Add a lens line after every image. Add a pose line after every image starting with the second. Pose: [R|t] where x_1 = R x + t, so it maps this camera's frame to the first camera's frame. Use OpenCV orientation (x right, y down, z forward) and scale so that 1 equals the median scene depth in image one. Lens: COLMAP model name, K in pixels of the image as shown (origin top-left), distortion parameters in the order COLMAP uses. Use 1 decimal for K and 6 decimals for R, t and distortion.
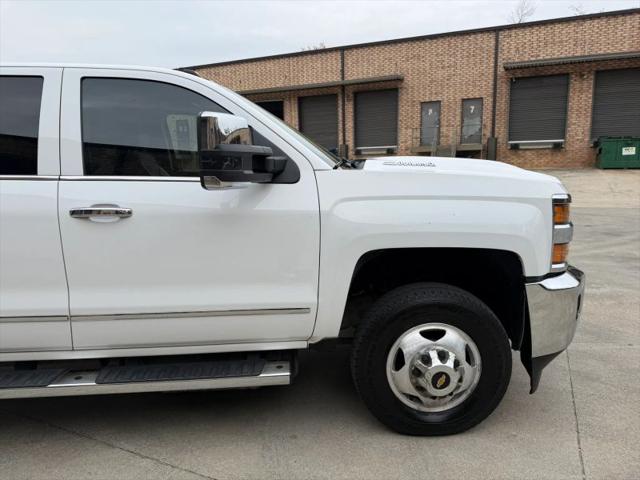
lens RADIAL K [[451.4, 0, 320.0], [0, 451.4, 240.0], [0, 0, 1]] dist [0.056339, -0.062022]
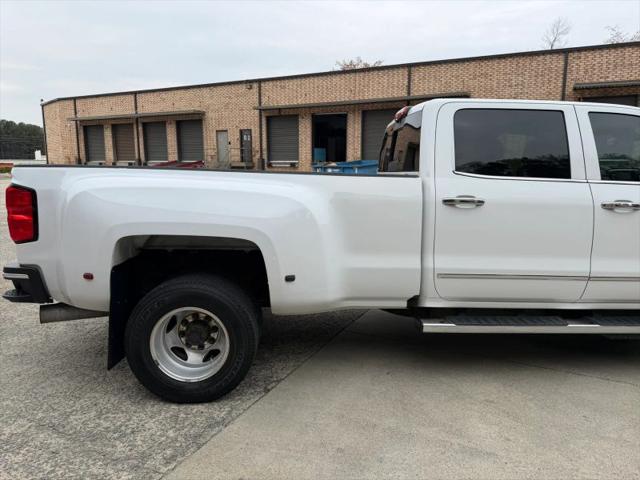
lens RADIAL K [[451.4, 0, 320.0], [0, 451.4, 240.0], [0, 0, 1]] dist [0.056339, -0.062022]
pose [[0.999016, 0.033850, -0.028672, -0.126798], [-0.034496, 0.999155, -0.022341, 0.010389], [0.027892, 0.023308, 0.999339, -0.043498]]
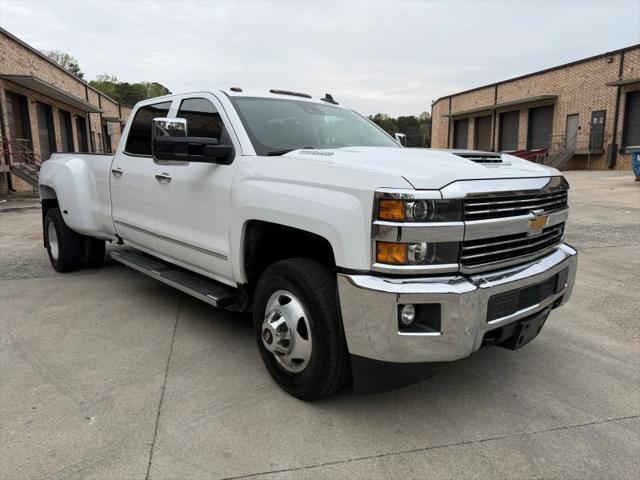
lens RADIAL K [[453.2, 0, 325.7], [0, 453.2, 241.3], [0, 0, 1]] dist [0.004044, -0.009700]
pose [[0.623870, 0.158045, -0.765381, 0.116530], [-0.147762, 0.985529, 0.083062, -0.004982], [0.767432, 0.061275, 0.638195, 0.035140]]
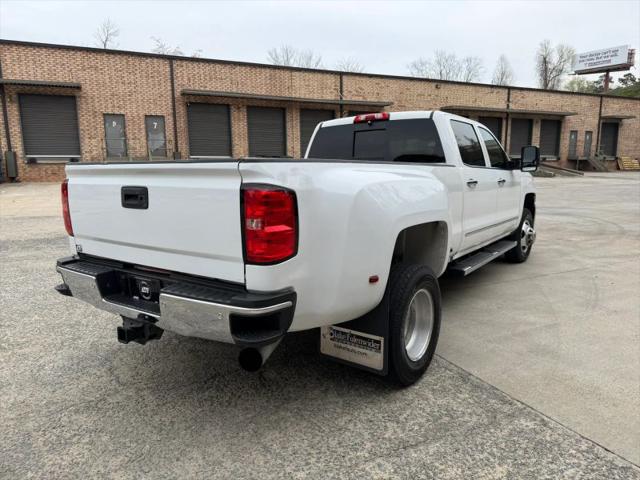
lens RADIAL K [[453.2, 0, 325.7], [0, 453.2, 241.3], [0, 0, 1]] dist [0.004044, -0.009700]
pose [[0.634613, -0.109182, 0.765079, -0.279436], [0.130654, 0.990878, 0.033031, 0.005322], [-0.761706, 0.078999, 0.643089, 0.013714]]
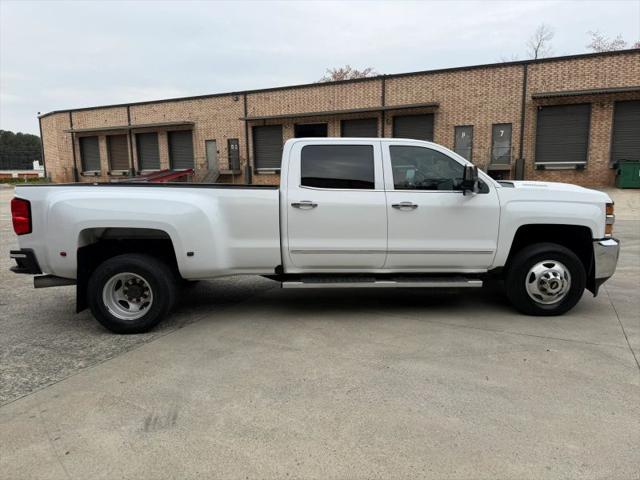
lens RADIAL K [[450.2, 0, 321.9], [0, 450.2, 241.5], [0, 0, 1]] dist [0.062366, -0.070344]
pose [[0.999557, 0.017180, -0.024297, -0.076401], [-0.017889, 0.999411, -0.029283, 0.017687], [0.023779, 0.029705, 0.999276, -0.116020]]
